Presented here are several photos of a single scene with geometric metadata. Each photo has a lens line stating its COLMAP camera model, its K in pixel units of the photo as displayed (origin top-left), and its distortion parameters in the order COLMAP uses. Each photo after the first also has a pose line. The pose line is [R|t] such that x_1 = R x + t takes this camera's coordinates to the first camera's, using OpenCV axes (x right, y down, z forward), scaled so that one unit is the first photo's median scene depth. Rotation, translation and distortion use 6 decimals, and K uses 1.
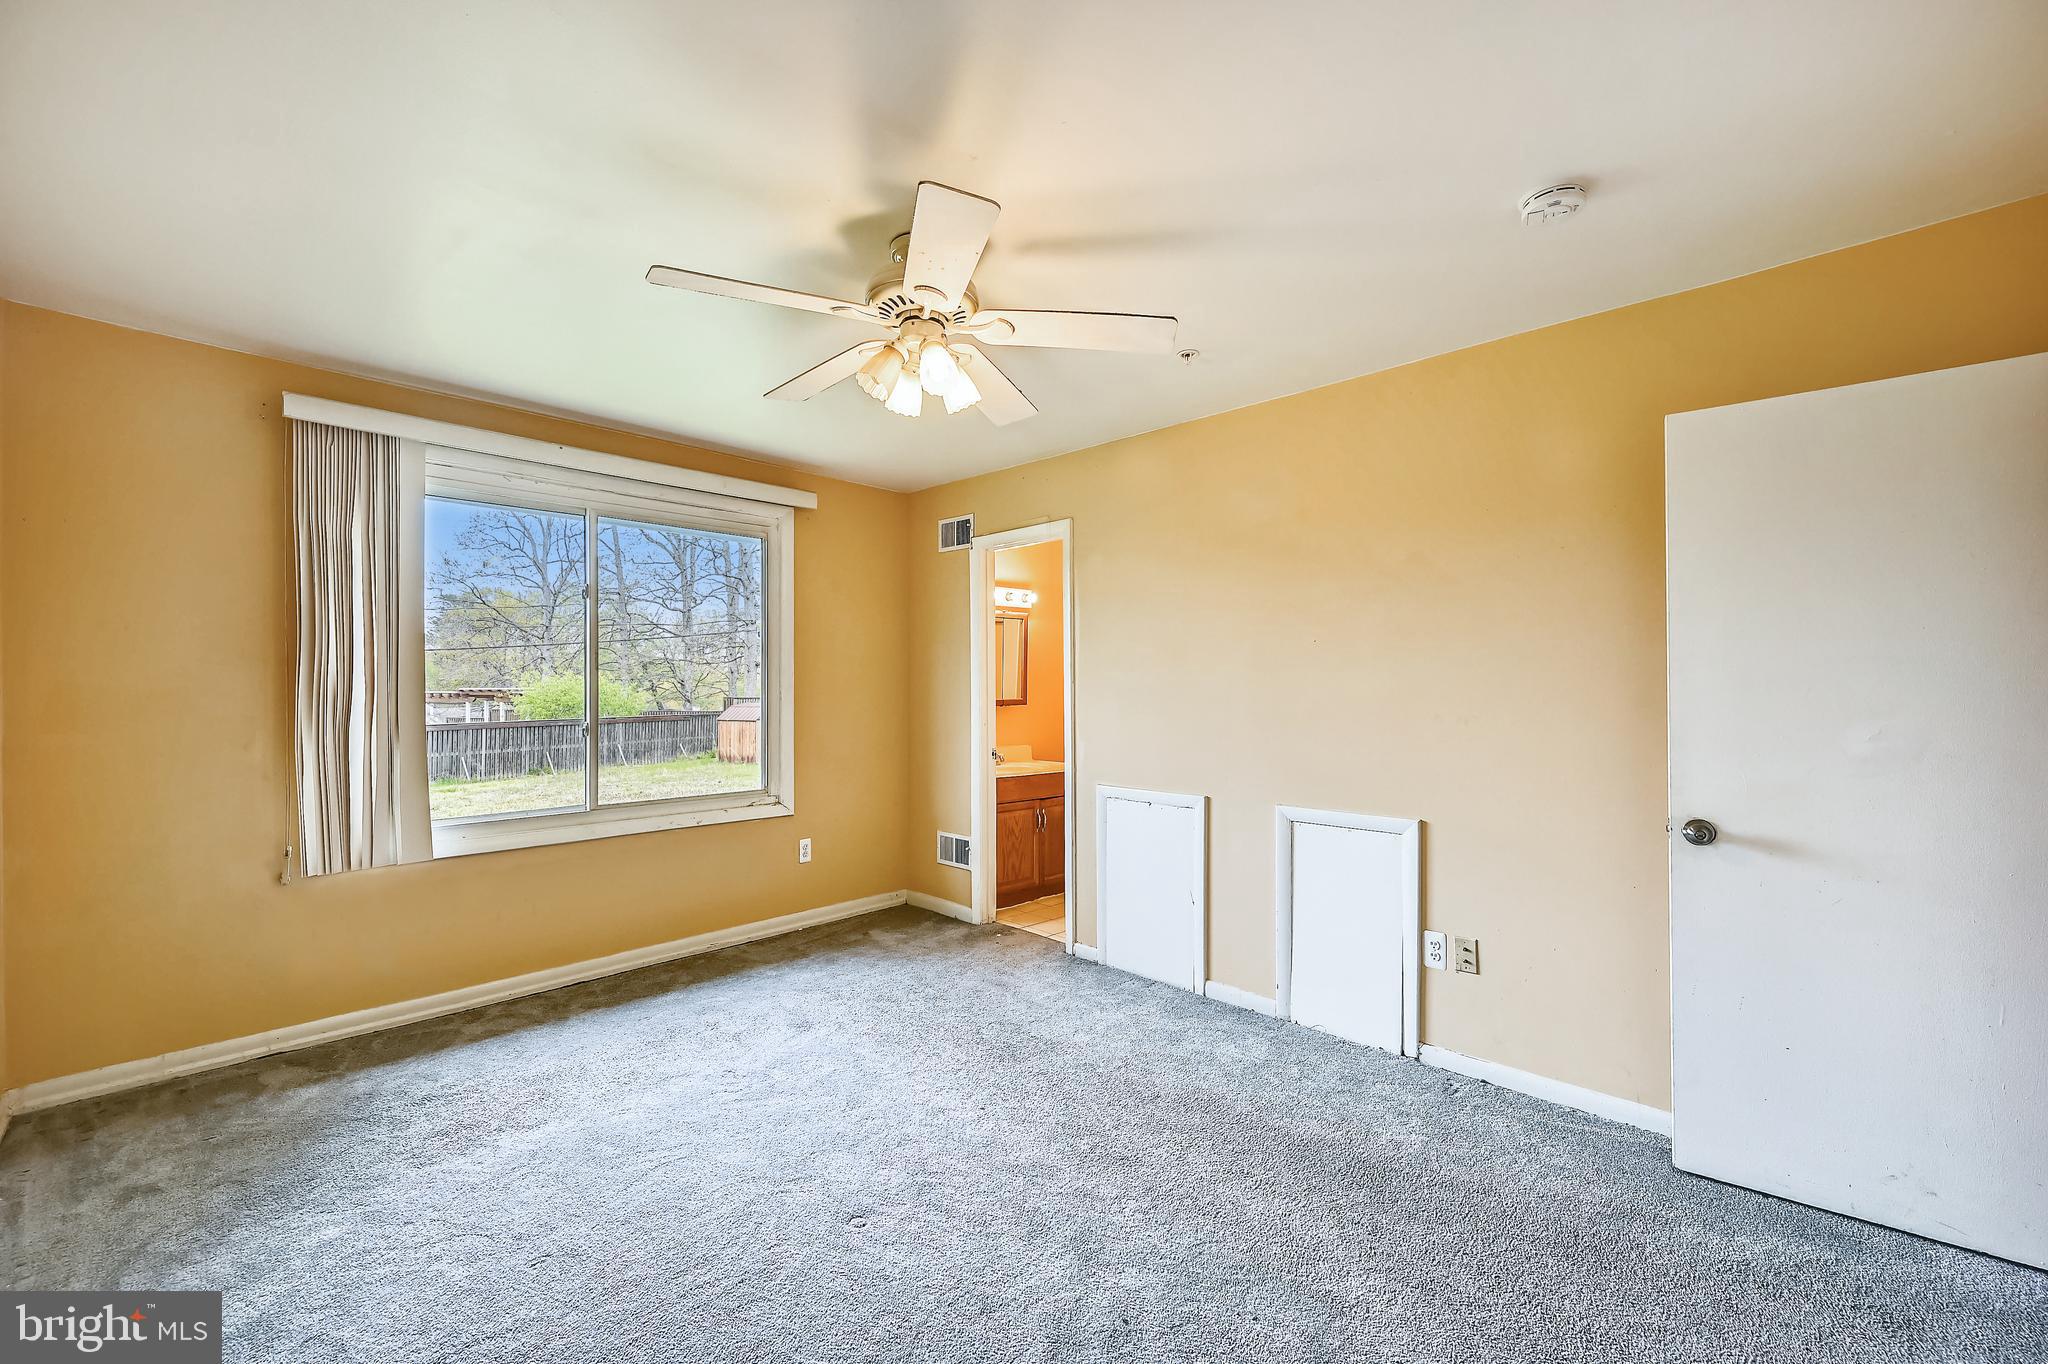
lens RADIAL K [[807.4, 0, 1027.6], [0, 807.4, 692.4], [0, 0, 1]] dist [-0.000578, 0.000002]
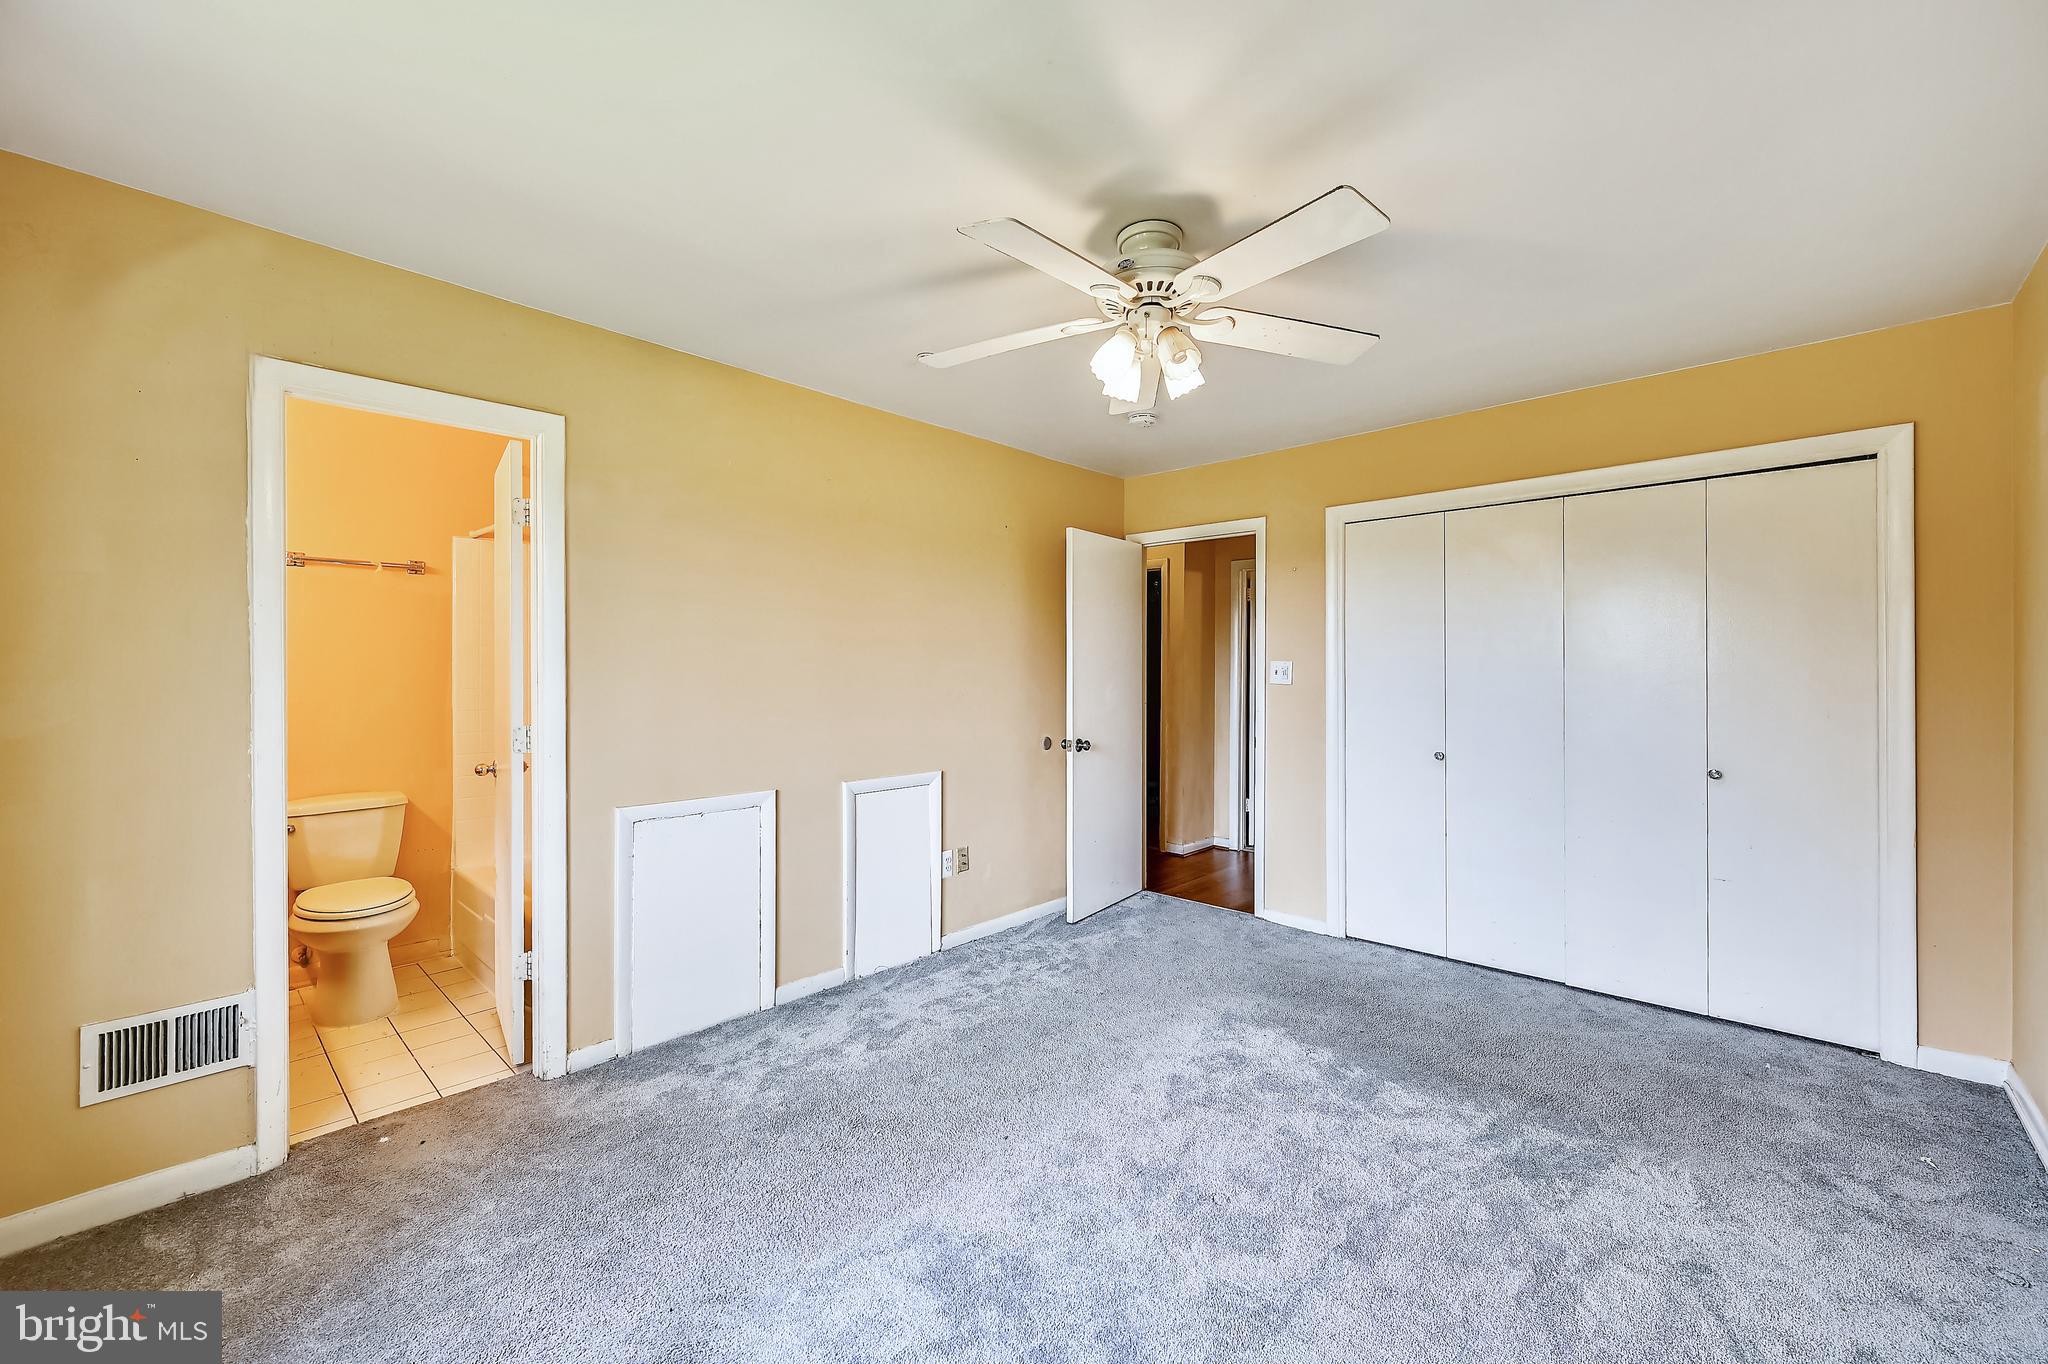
lens RADIAL K [[807.4, 0, 1027.6], [0, 807.4, 692.4], [0, 0, 1]] dist [-0.000578, 0.000002]
pose [[-0.016698, -0.018783, 0.999684, -0.720597], [0.011632, 0.999752, 0.018979, 0.003435], [-0.999793, 0.011945, -0.016475, 0.740769]]
